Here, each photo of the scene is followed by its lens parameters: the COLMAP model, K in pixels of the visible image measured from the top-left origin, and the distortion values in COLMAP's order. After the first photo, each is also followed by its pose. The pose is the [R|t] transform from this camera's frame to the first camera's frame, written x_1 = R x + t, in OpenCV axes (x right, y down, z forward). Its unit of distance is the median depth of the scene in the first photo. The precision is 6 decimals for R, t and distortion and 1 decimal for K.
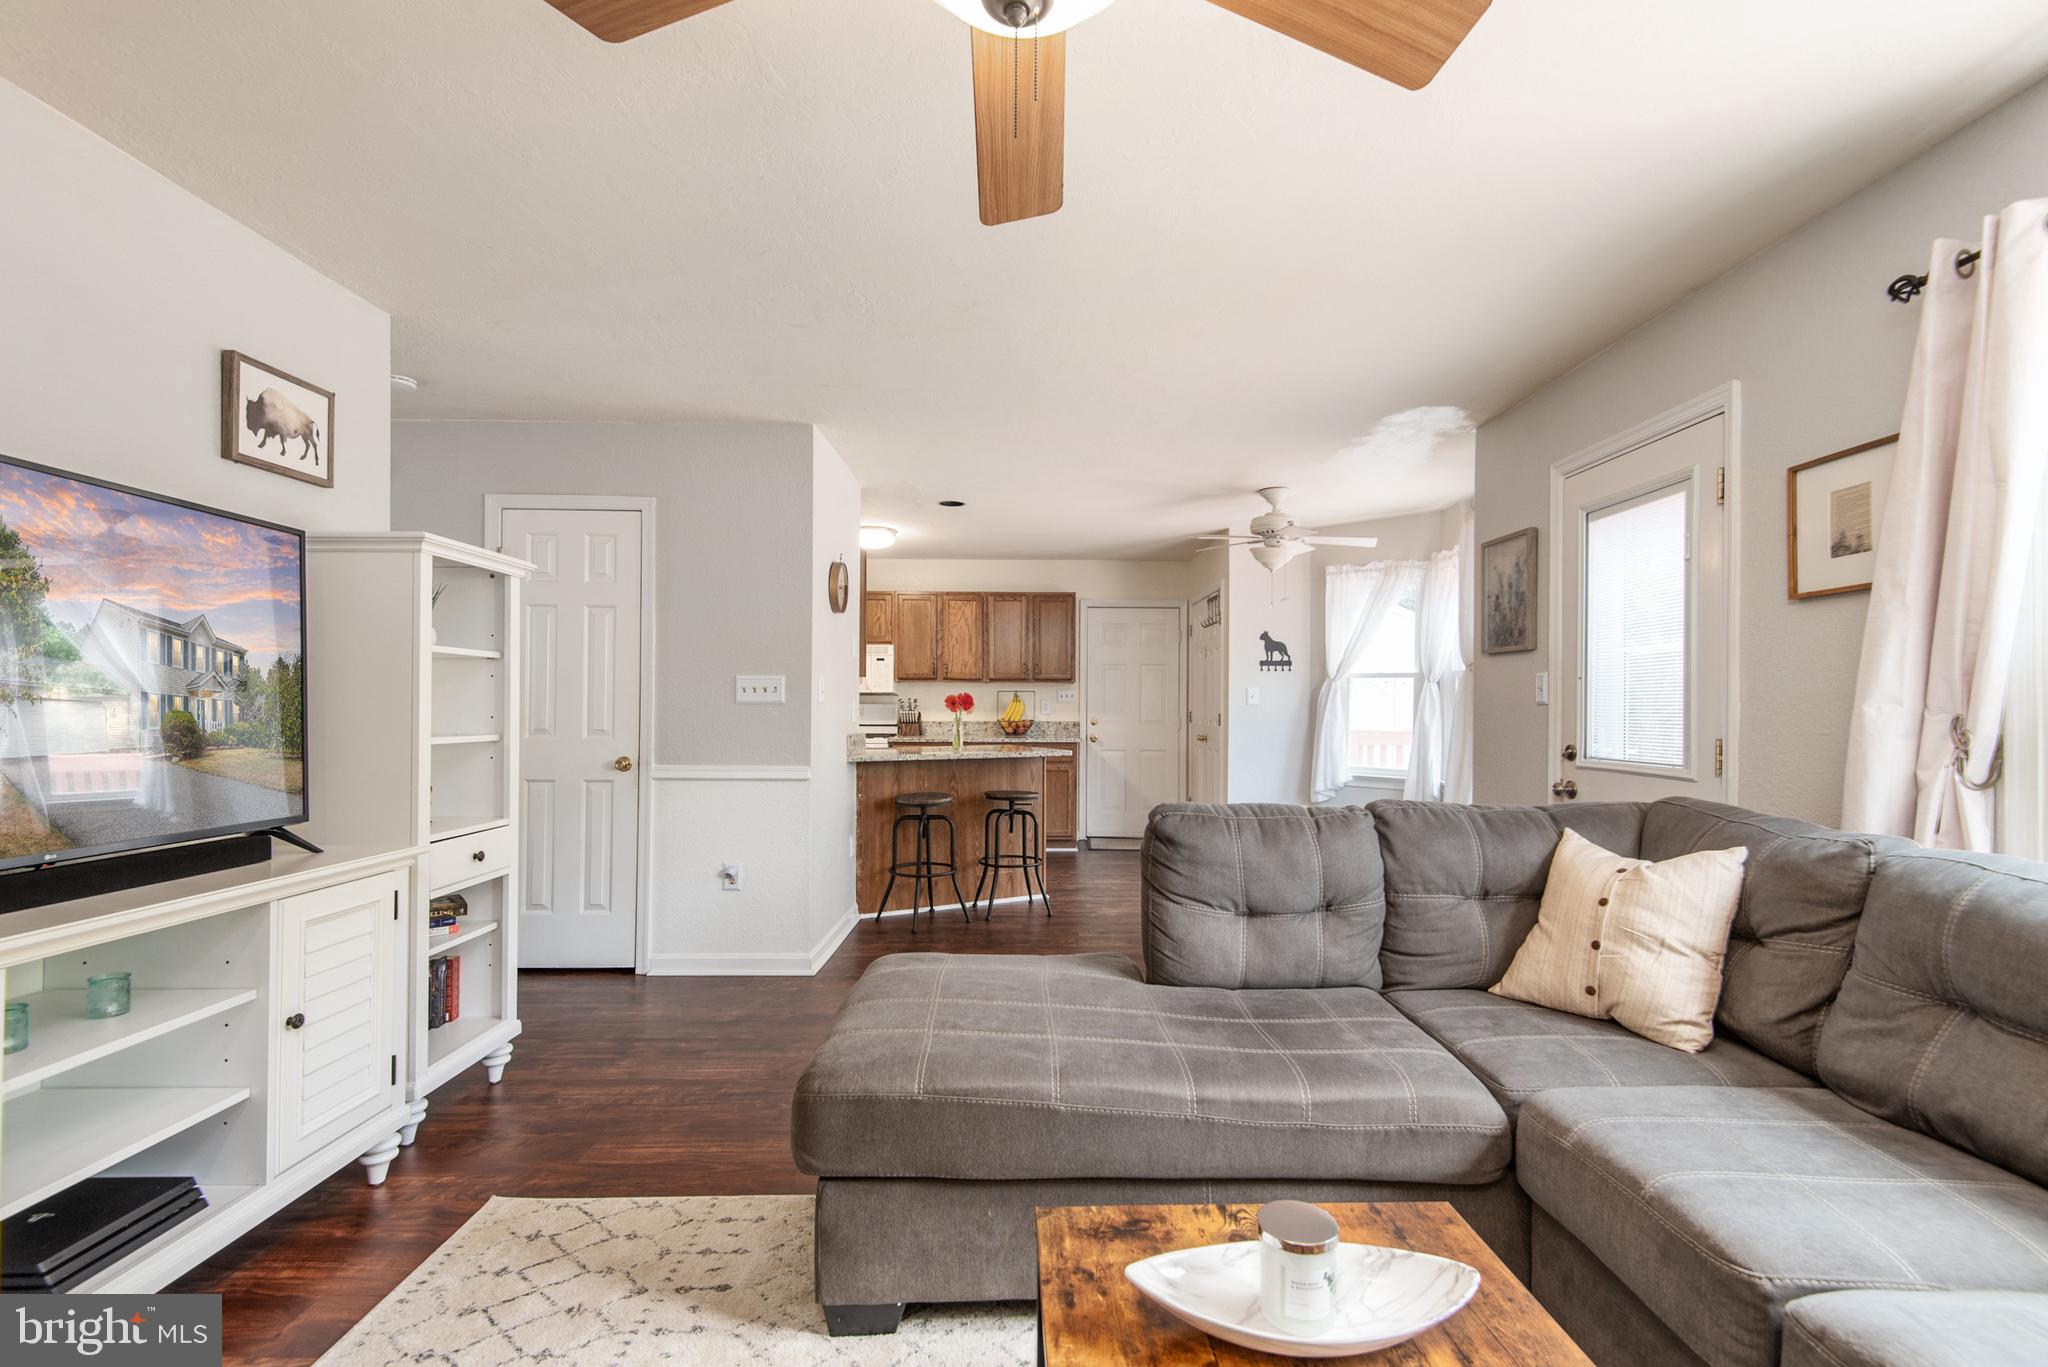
lens RADIAL K [[938.4, 0, 1027.4], [0, 938.4, 705.0], [0, 0, 1]] dist [0.021907, -0.011865]
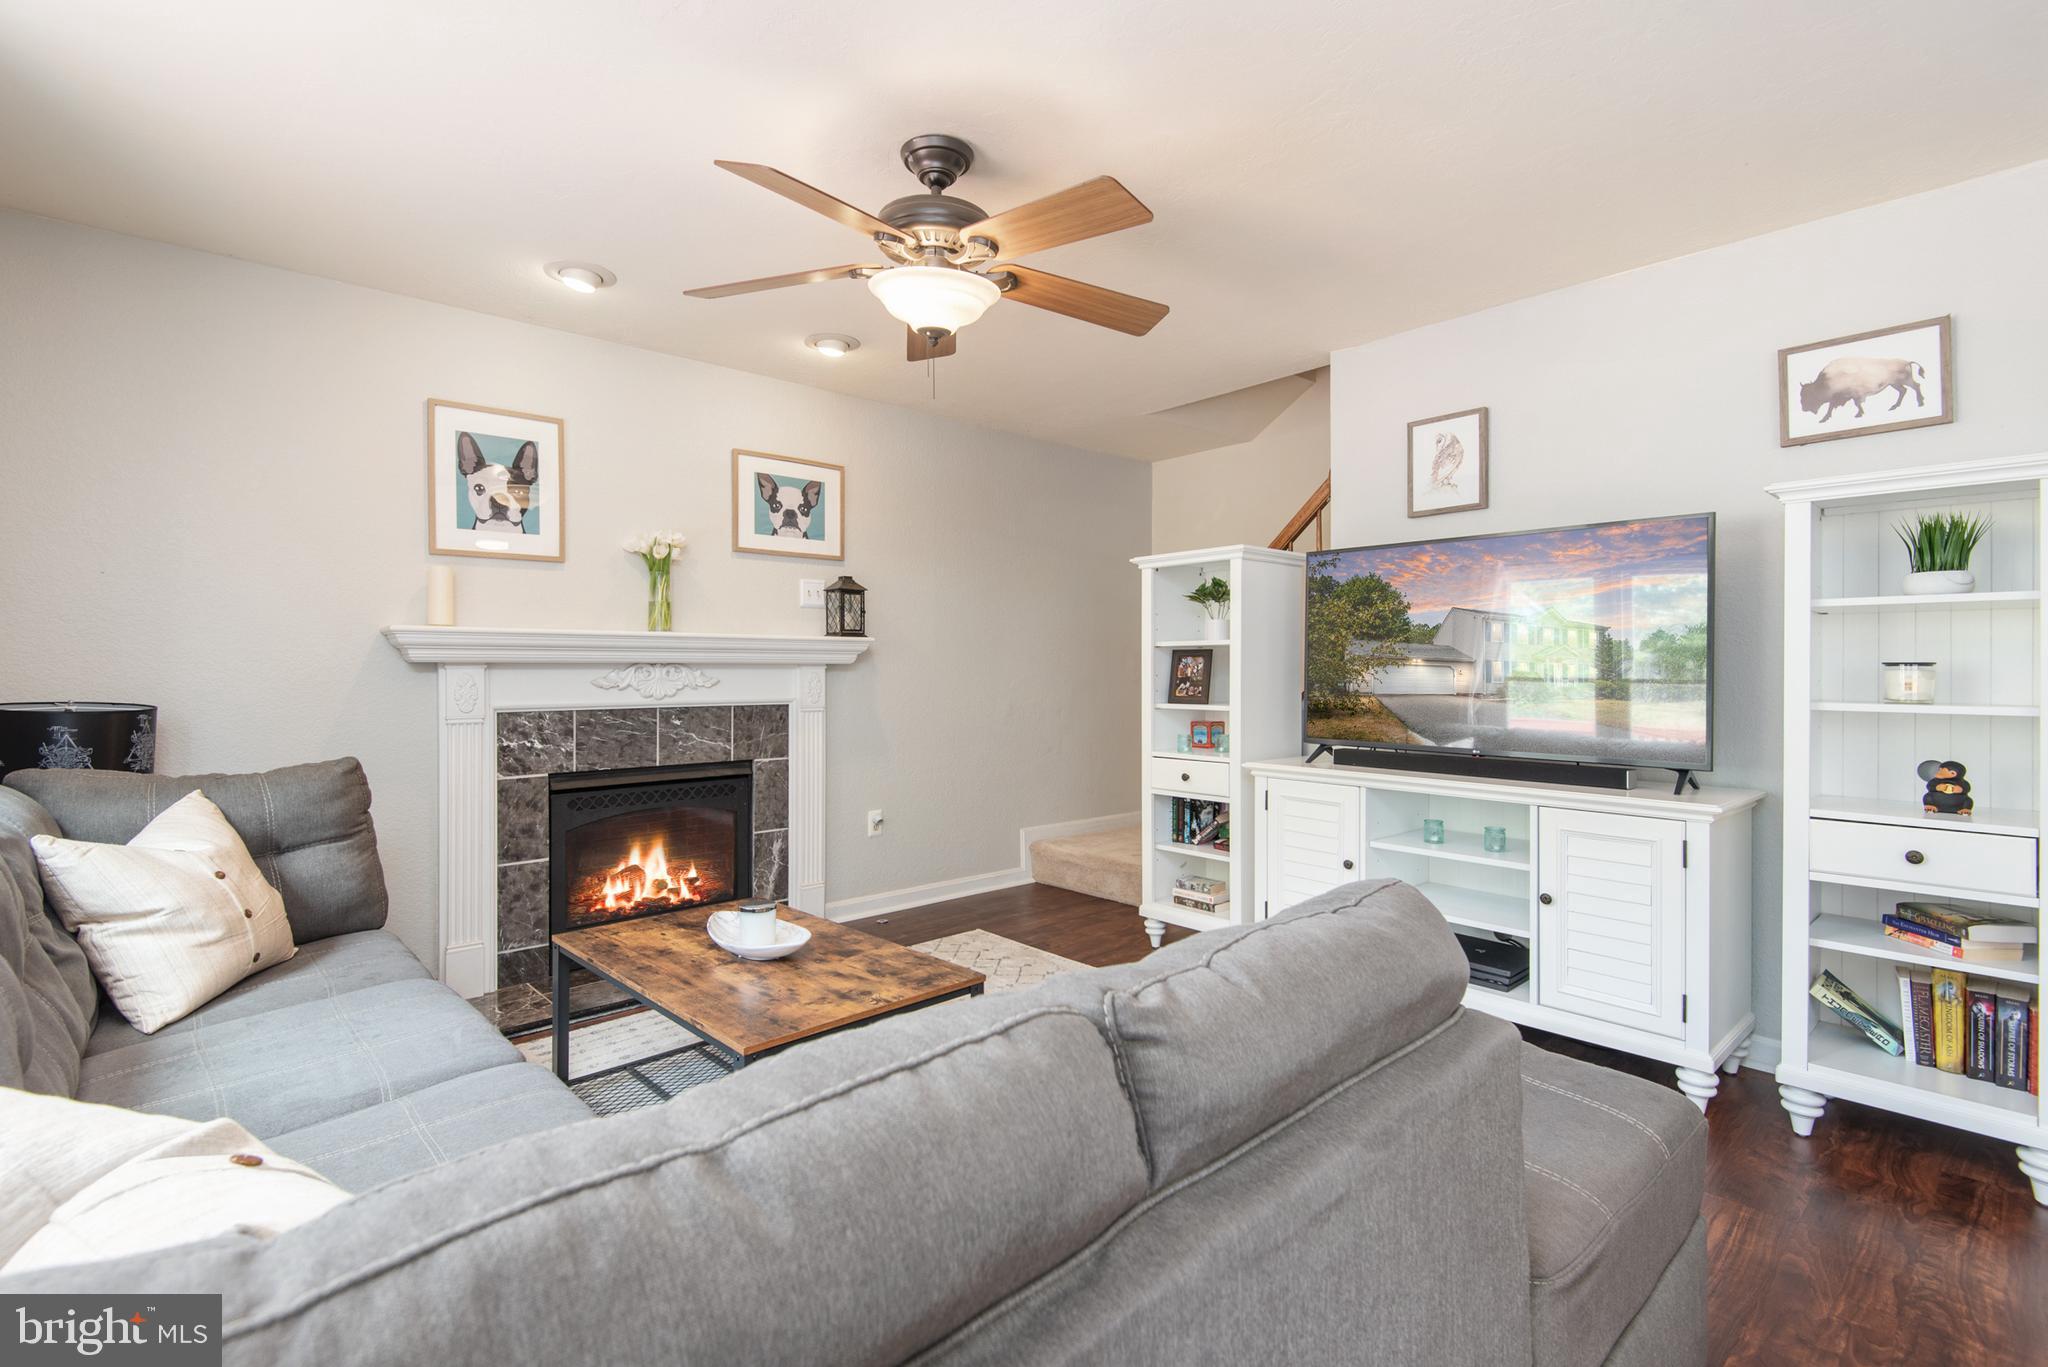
lens RADIAL K [[938.4, 0, 1023.5], [0, 938.4, 689.0], [0, 0, 1]] dist [0.021907, -0.011865]
pose [[-0.742253, 0.007823, -0.670074, 0.417444], [-0.003458, 0.999874, 0.015504, 0.007650], [0.670111, 0.013825, -0.742133, 0.900773]]
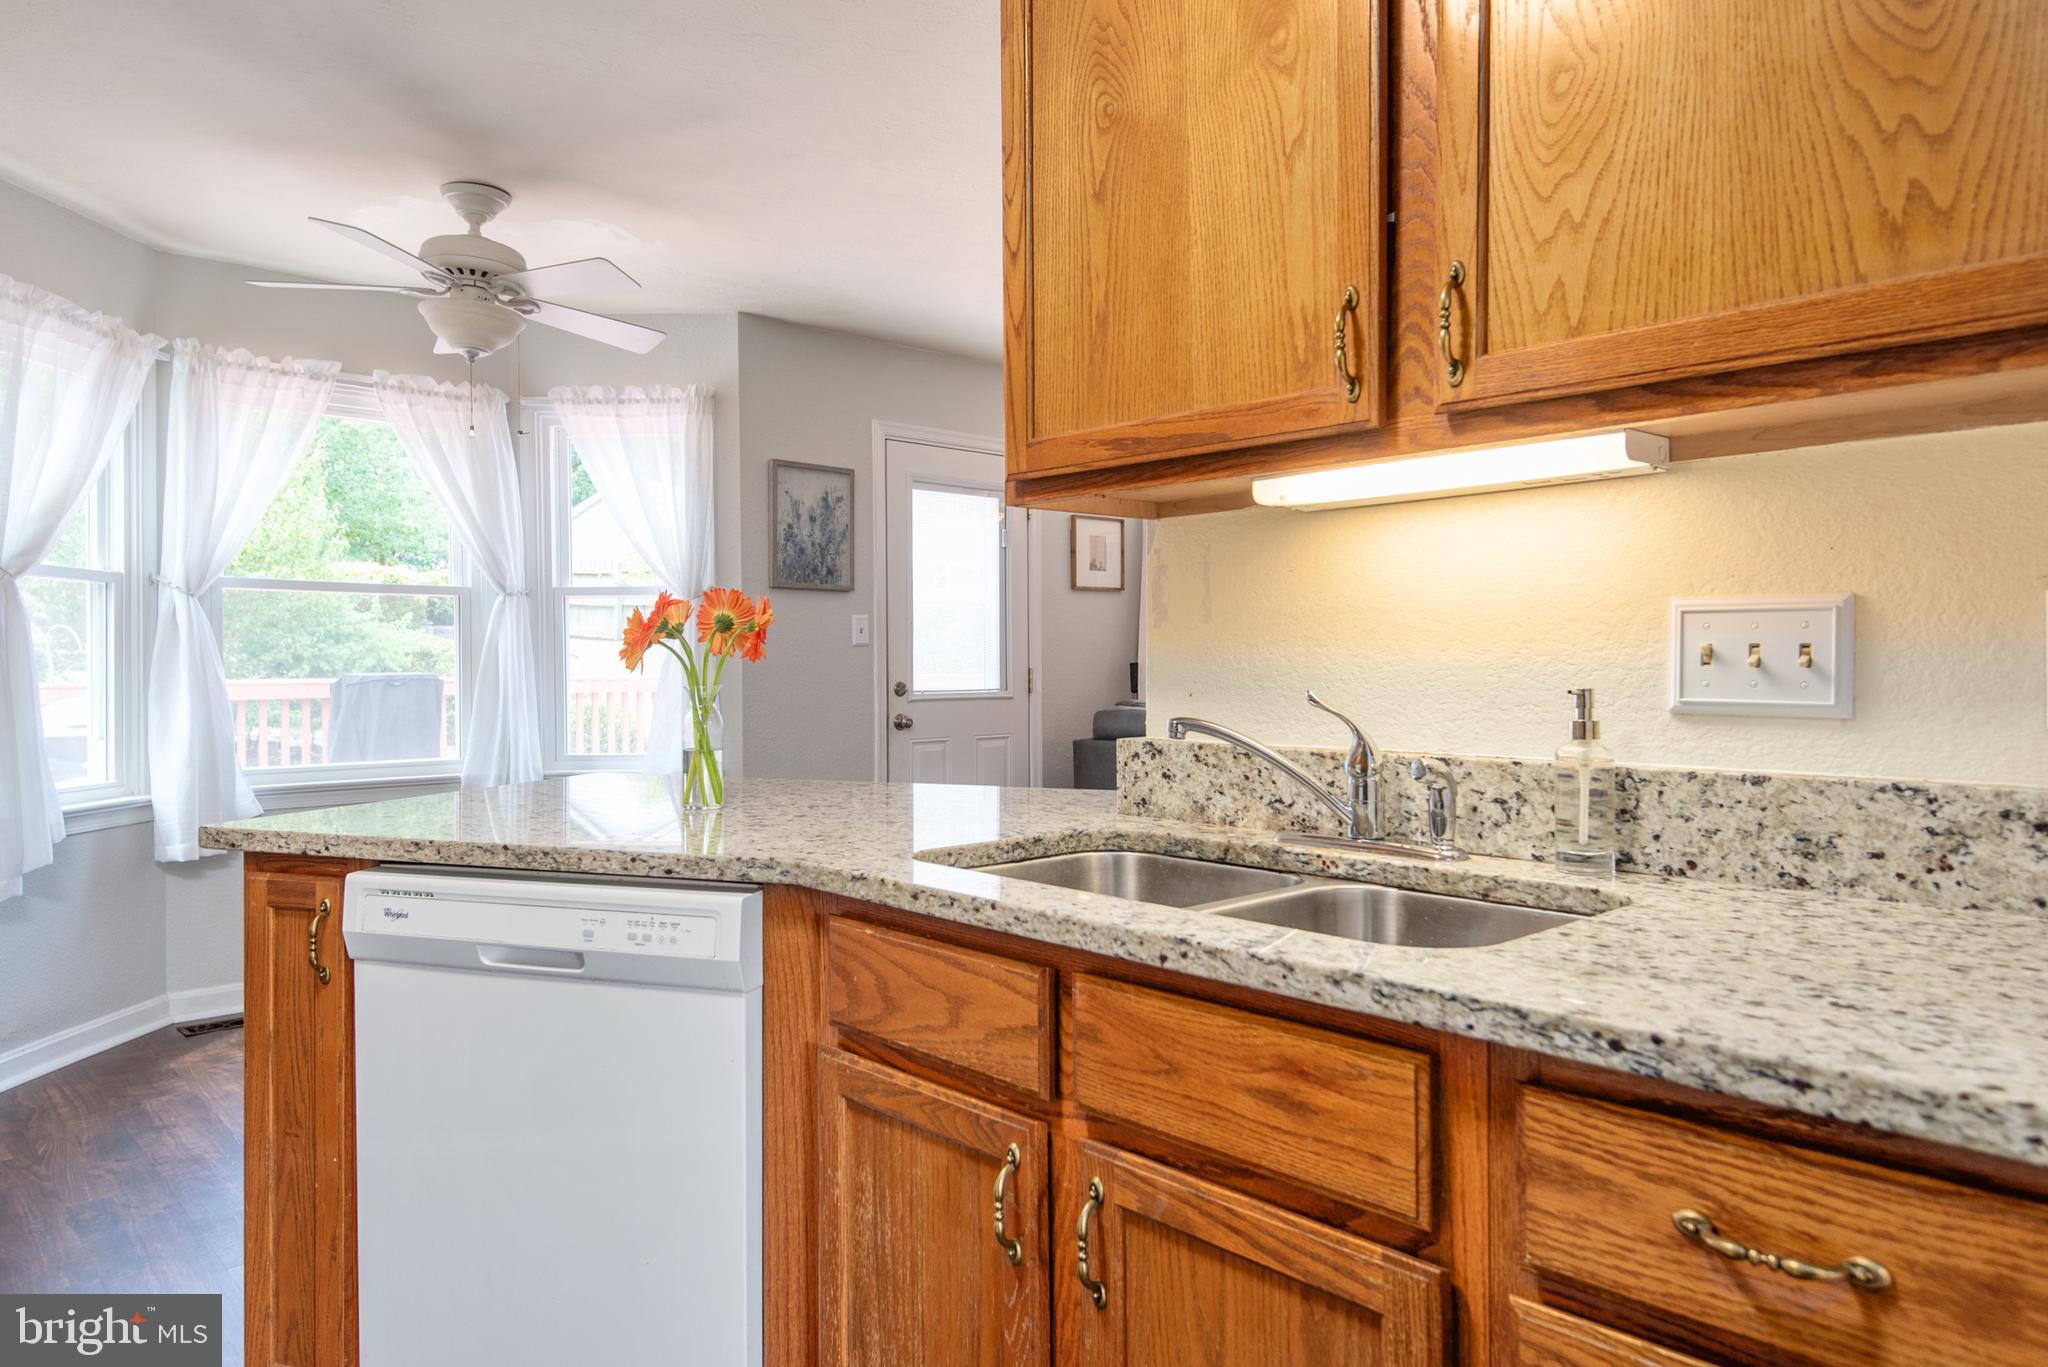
lens RADIAL K [[1269.2, 0, 1007.3], [0, 1269.2, 682.0], [0, 0, 1]] dist [0.031905, -0.014574]
pose [[-0.684775, -0.016972, 0.728557, -0.627965], [-0.000815, 0.999746, 0.022523, 0.008557], [-0.728754, 0.014829, -0.684615, 1.990746]]
